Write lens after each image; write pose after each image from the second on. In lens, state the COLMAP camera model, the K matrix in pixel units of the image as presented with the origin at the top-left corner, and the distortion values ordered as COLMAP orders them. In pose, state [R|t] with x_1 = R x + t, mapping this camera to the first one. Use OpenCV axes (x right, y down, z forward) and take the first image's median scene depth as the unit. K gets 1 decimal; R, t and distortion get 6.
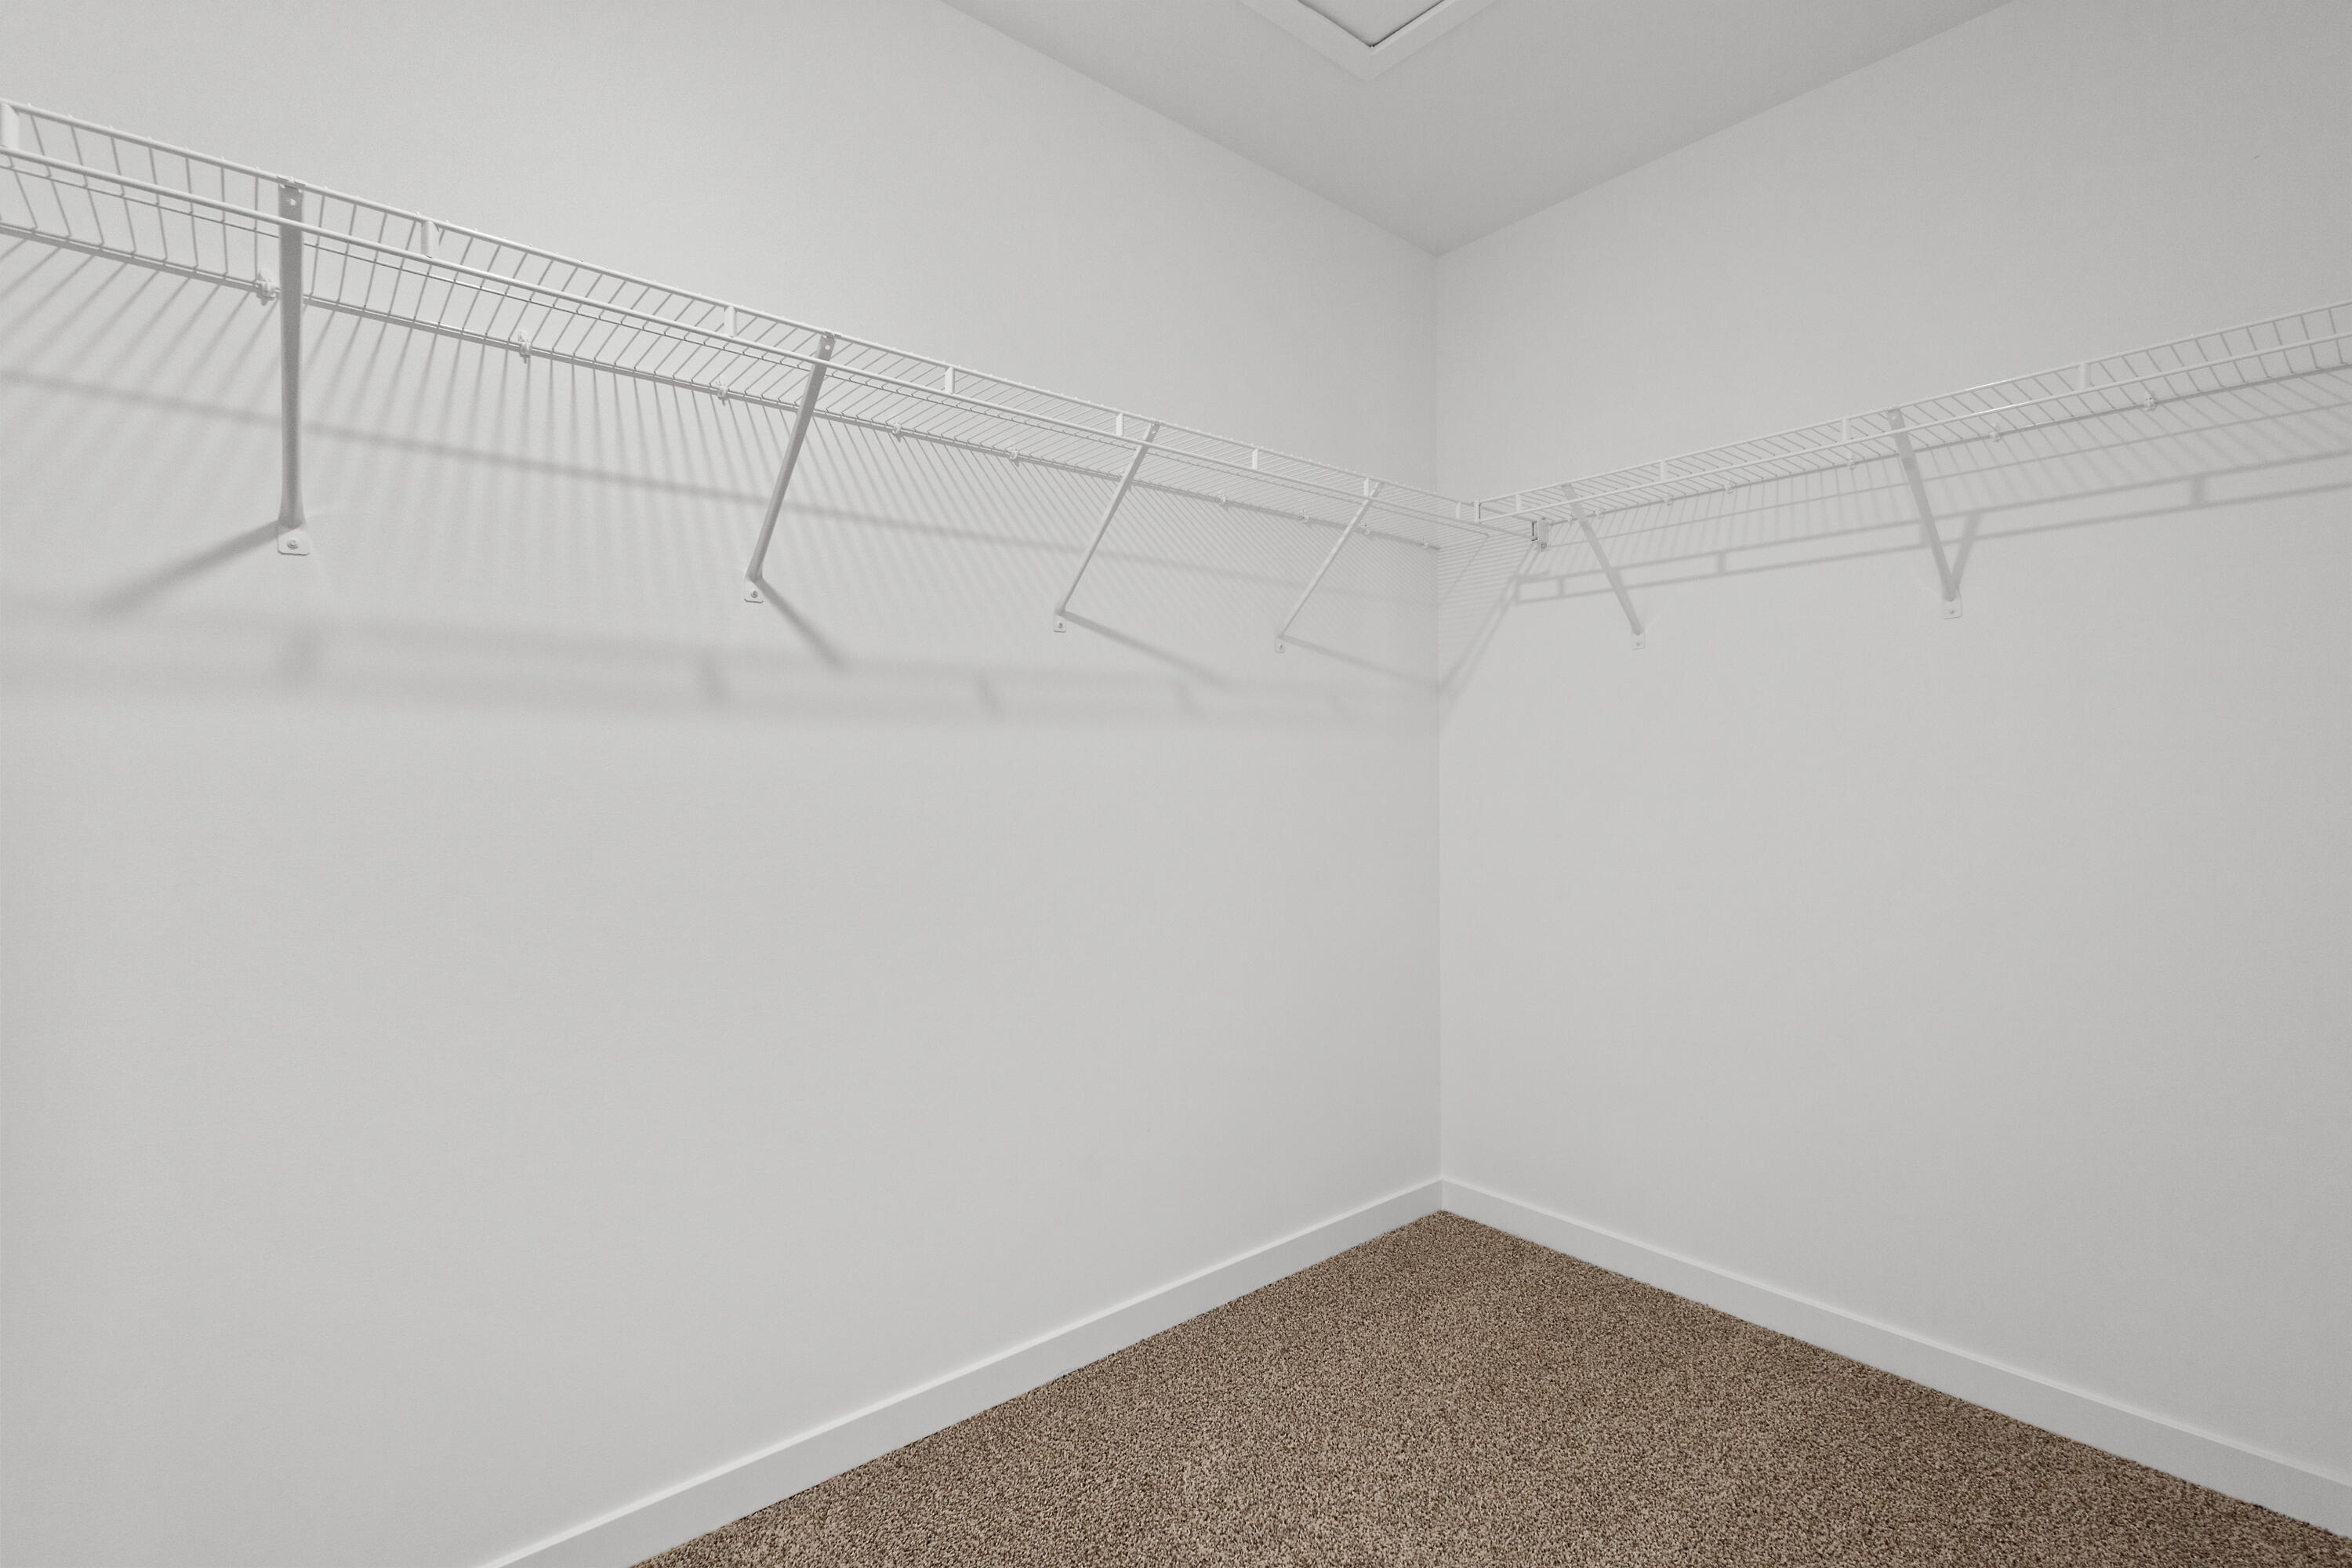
lens RADIAL K [[1067.3, 0, 1219.7], [0, 1067.3, 788.2], [0, 0, 1]] dist [-0.020639, 0.013144]
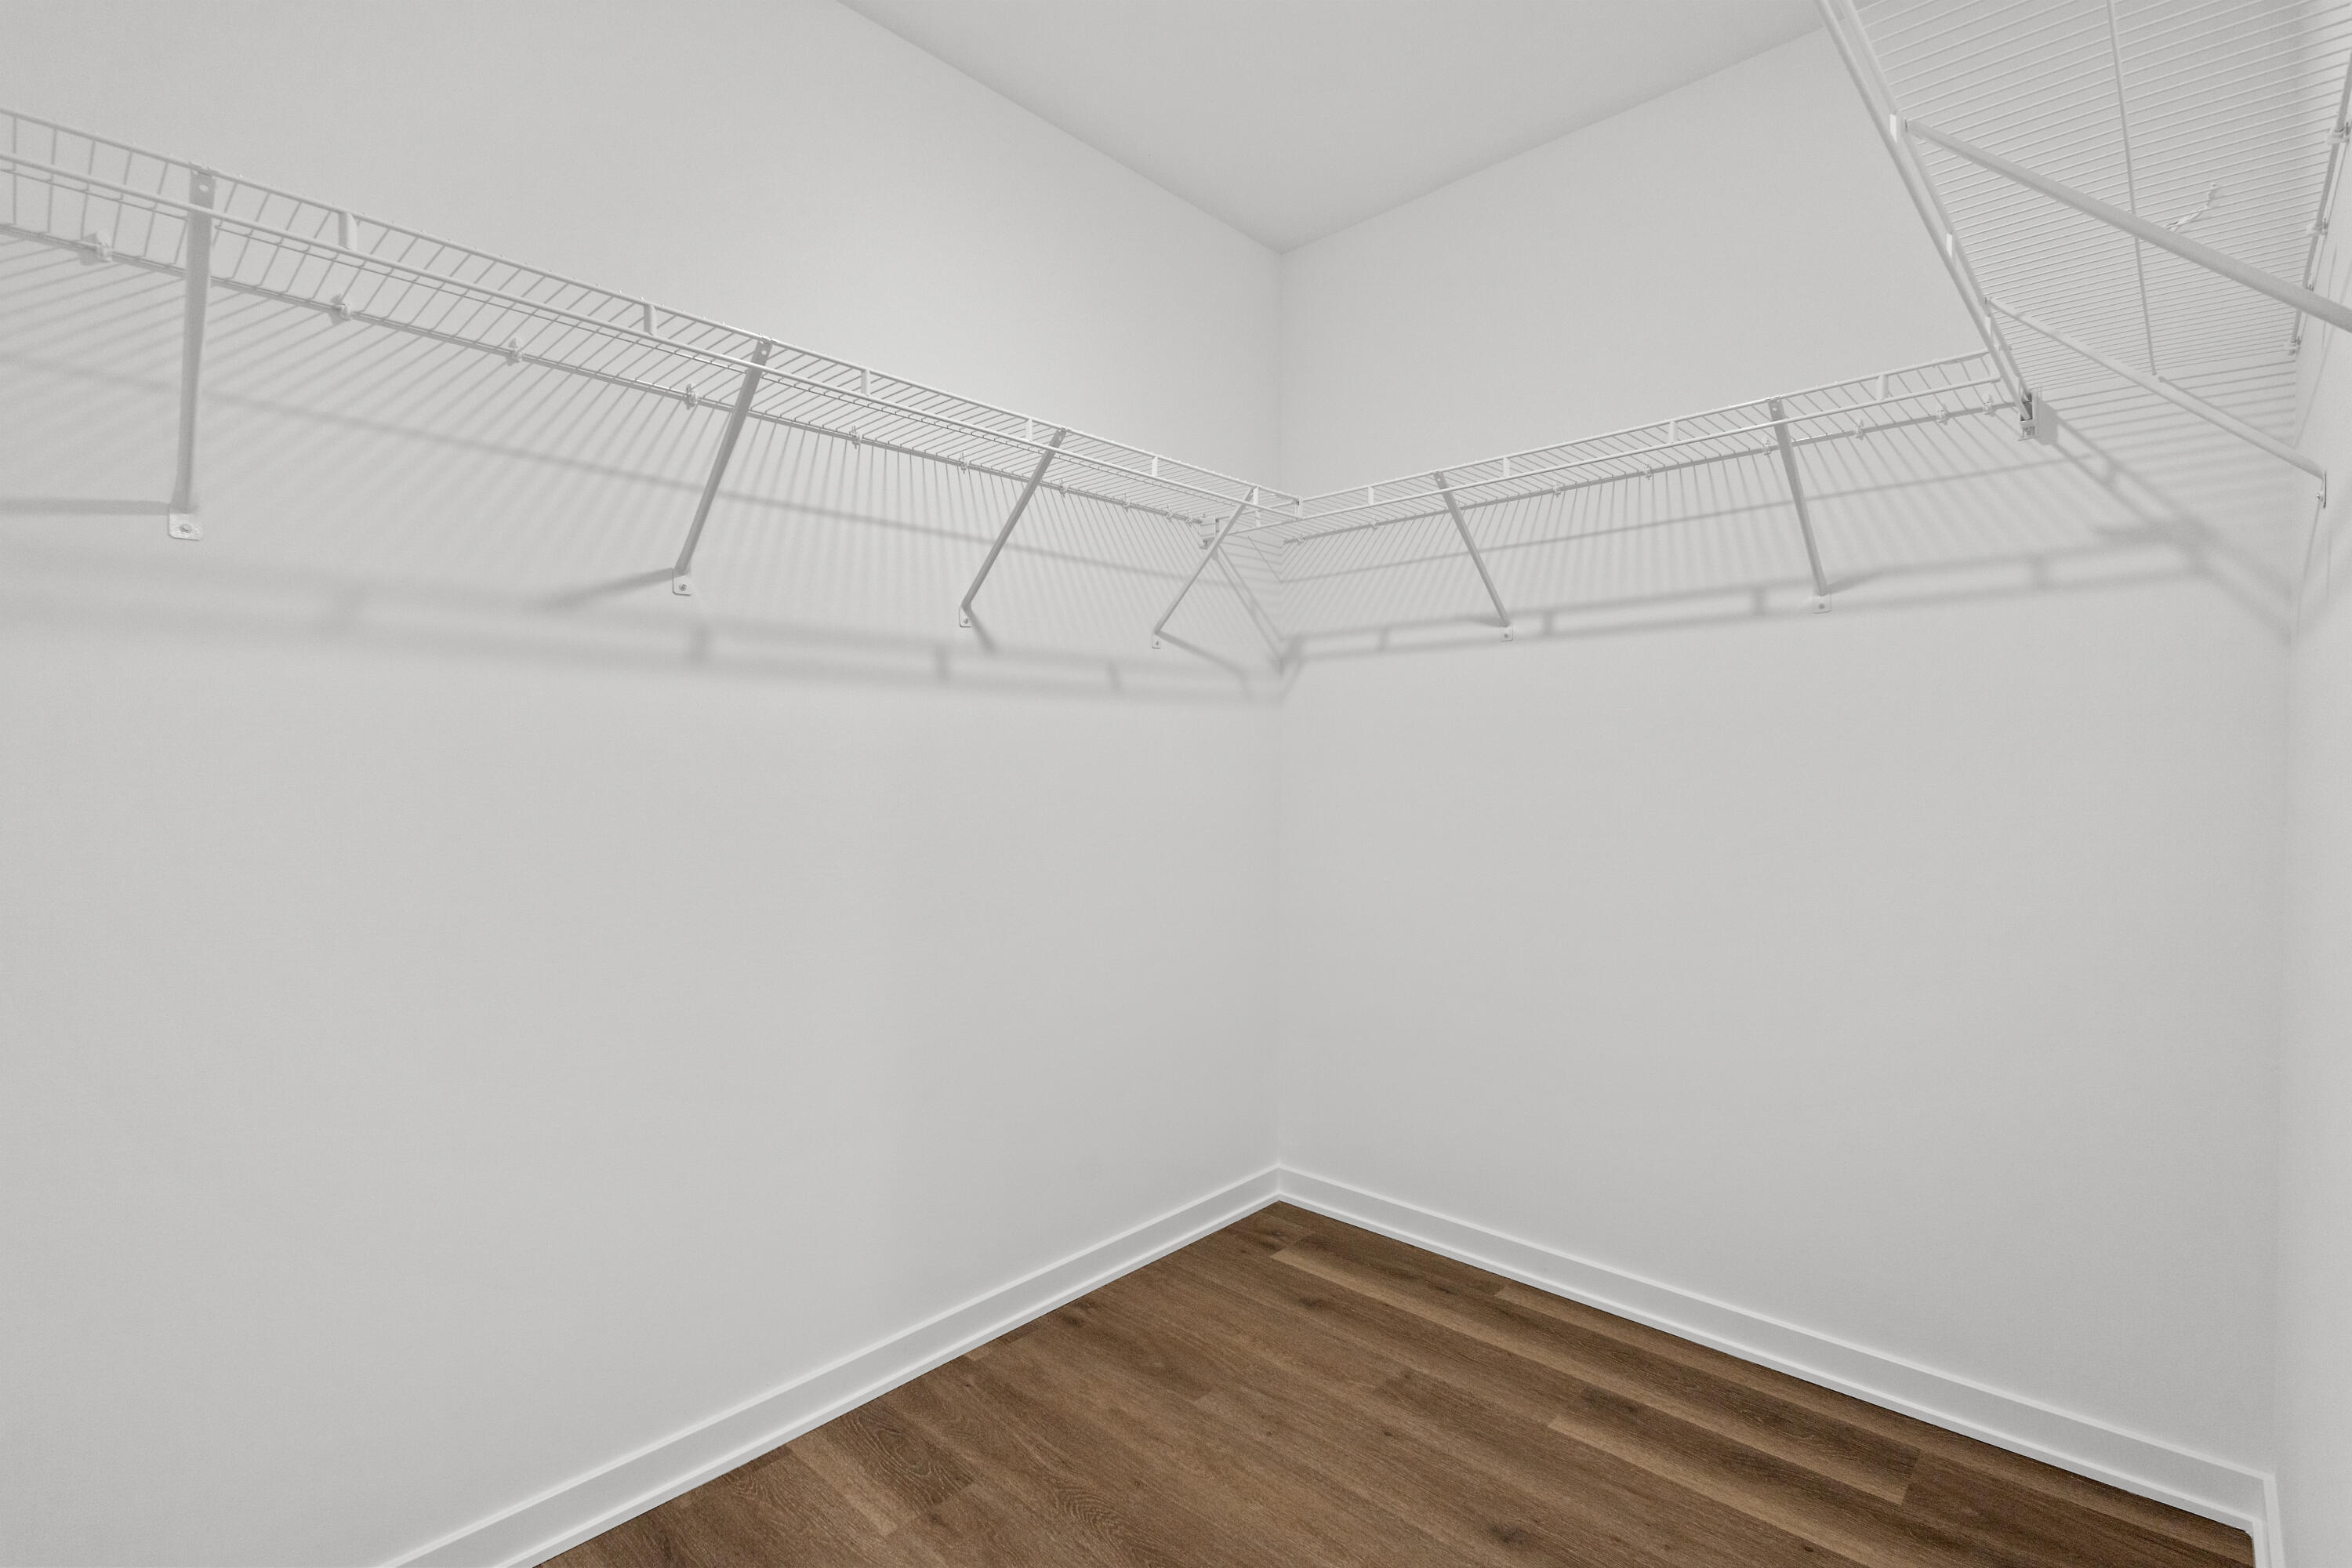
lens RADIAL K [[1073.7, 0, 1176.0], [0, 1073.7, 784.0], [0, 0, 1]] dist [-0.004501, -0.000492]
pose [[0.995121, -0.006662, 0.098440, -0.066880], [0.006366, 0.999974, 0.003312, 0.010175], [-0.098460, -0.002669, 0.995137, -0.091946]]
